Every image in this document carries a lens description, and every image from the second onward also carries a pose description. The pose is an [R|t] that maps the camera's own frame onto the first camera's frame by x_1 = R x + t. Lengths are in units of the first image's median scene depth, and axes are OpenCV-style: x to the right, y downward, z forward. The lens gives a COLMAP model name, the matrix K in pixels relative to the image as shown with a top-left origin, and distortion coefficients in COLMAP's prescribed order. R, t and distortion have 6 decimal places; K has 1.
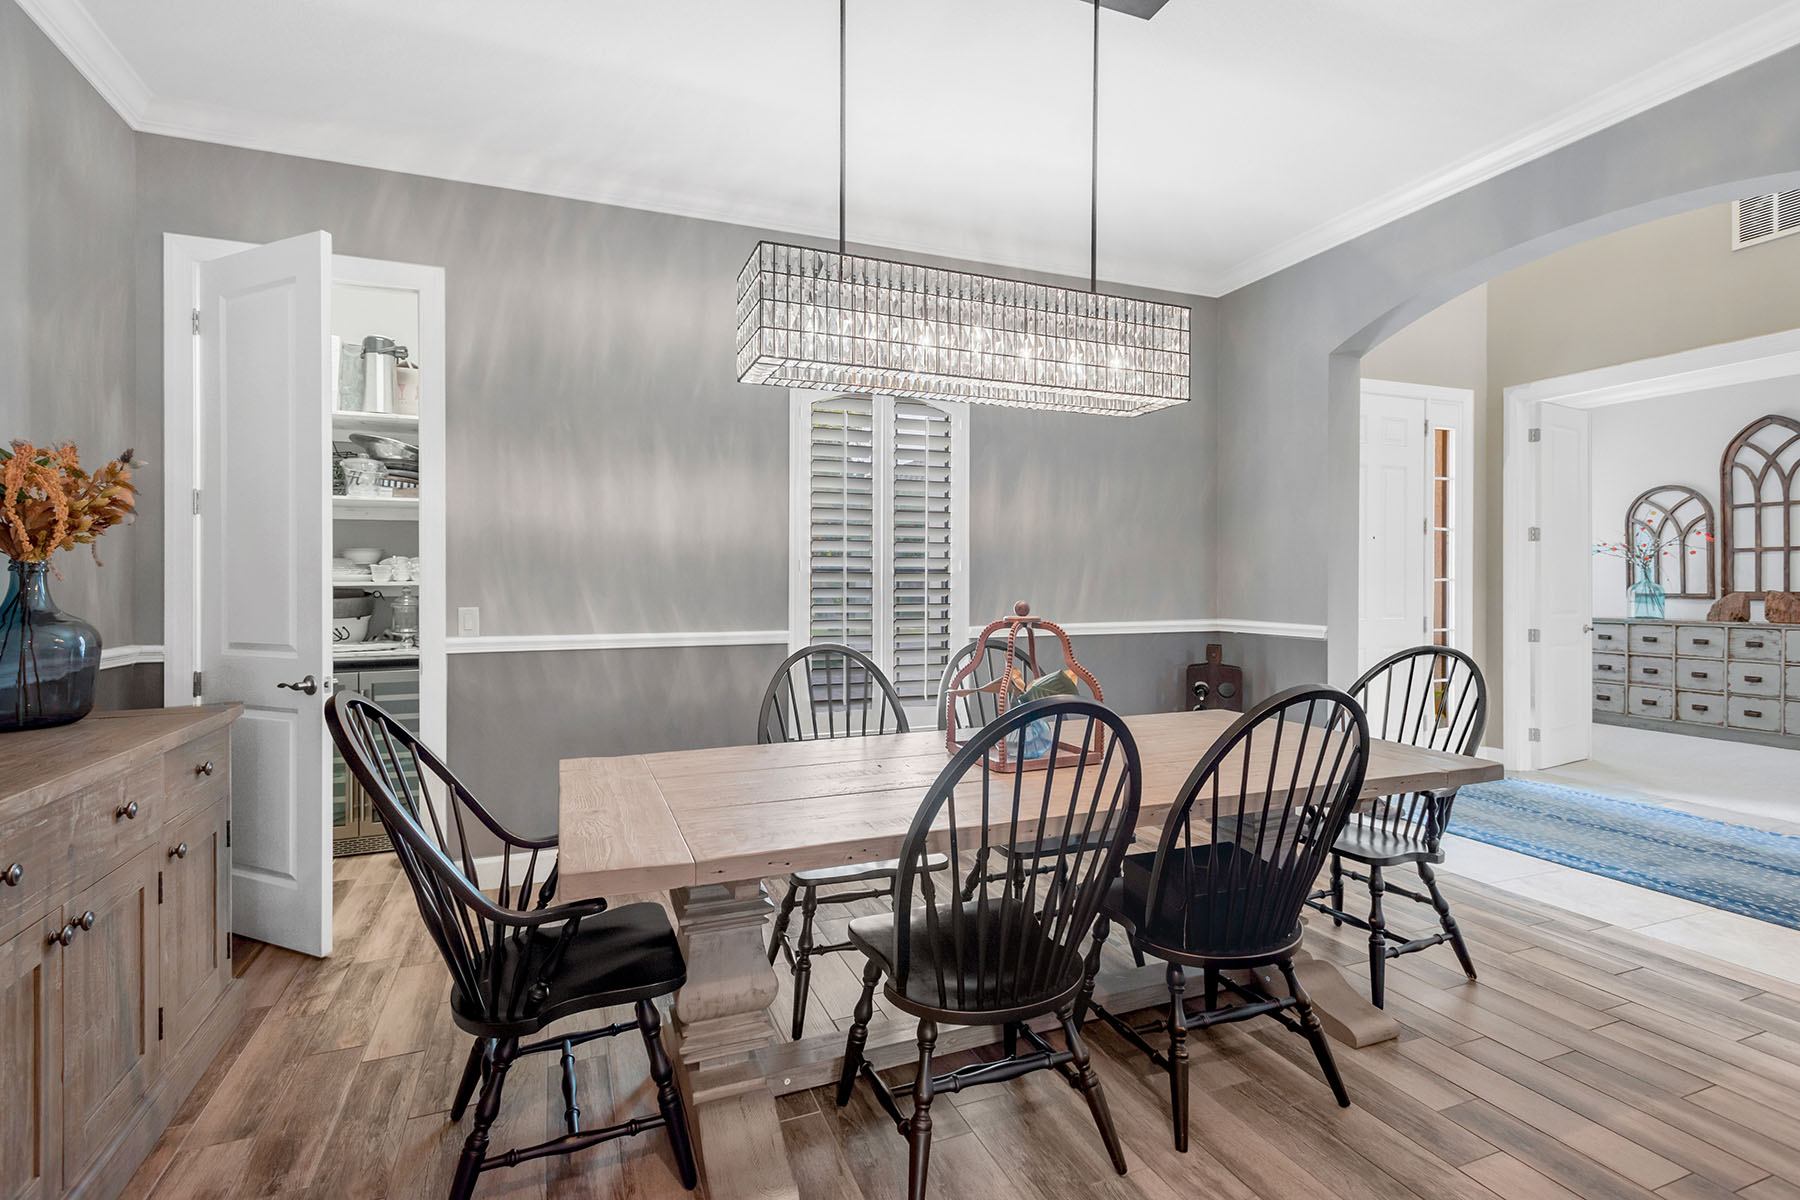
lens RADIAL K [[841.8, 0, 907.1], [0, 841.8, 590.1], [0, 0, 1]] dist [0.014018, -0.002261]
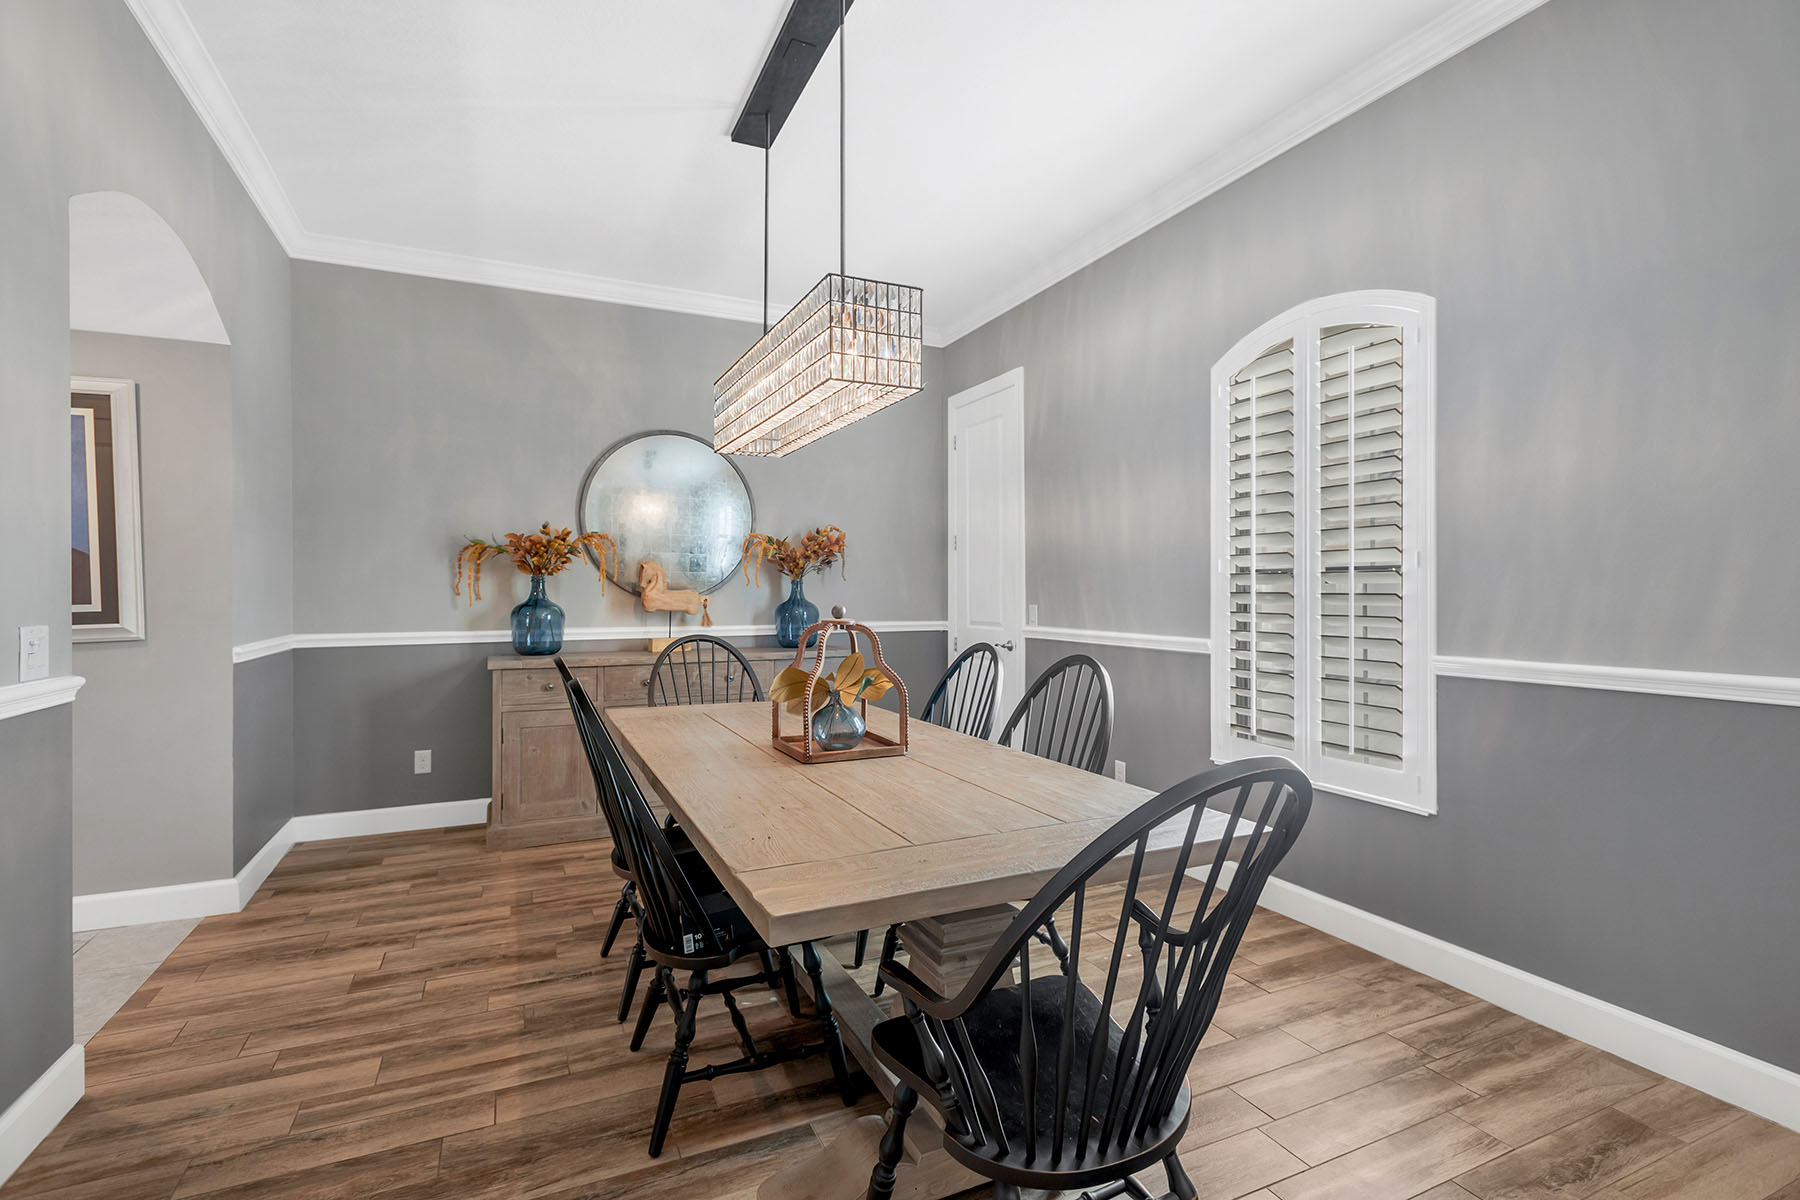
lens RADIAL K [[841.8, 0, 902.8], [0, 841.8, 597.7], [0, 0, 1]] dist [0.014018, -0.002261]
pose [[0.045646, 0.008792, -0.998919, 0.410738], [-0.000845, 0.999961, 0.008763, -0.001889], [0.998957, 0.000444, 0.045652, 0.349623]]
